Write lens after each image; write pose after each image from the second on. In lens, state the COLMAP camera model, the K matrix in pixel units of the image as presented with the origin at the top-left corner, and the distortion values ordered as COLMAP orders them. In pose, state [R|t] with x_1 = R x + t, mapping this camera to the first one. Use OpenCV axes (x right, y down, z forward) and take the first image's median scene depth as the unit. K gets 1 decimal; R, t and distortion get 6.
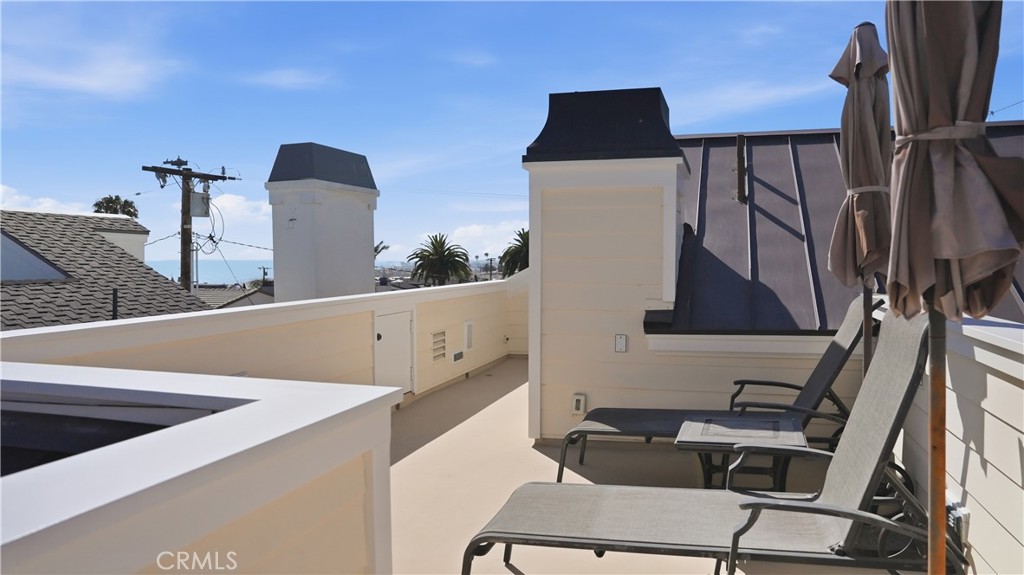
lens RADIAL K [[772.5, 0, 512.0], [0, 772.5, 287.5], [0, 0, 1]] dist [-0.109931, 0.123493]
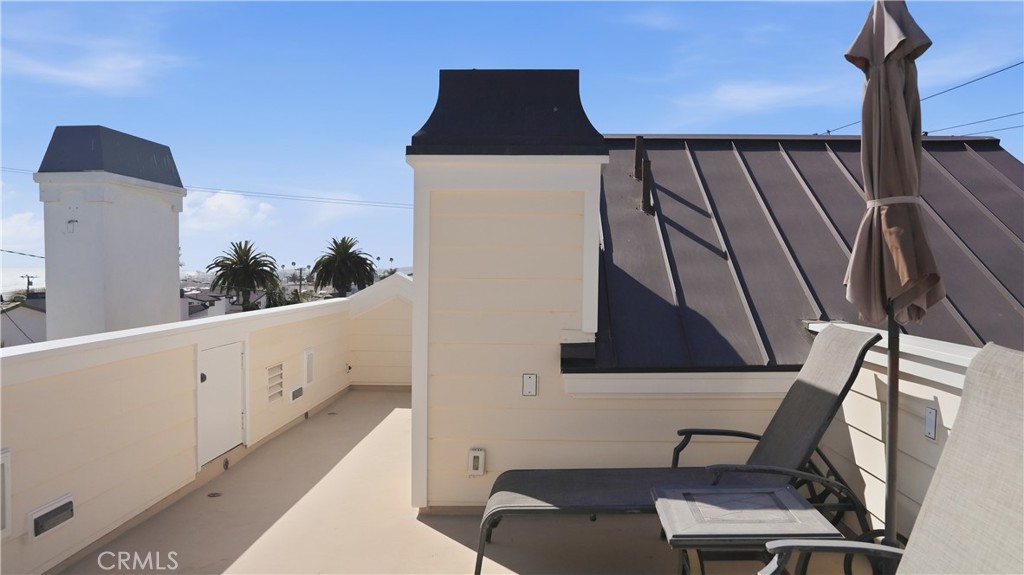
lens RADIAL K [[772.5, 0, 512.0], [0, 772.5, 287.5], [0, 0, 1]] dist [-0.109931, 0.123493]
pose [[0.966589, 0.001674, 0.256326, -0.079658], [0.001056, 0.999944, -0.010514, -0.019677], [-0.256329, 0.010434, 0.966533, 0.218021]]
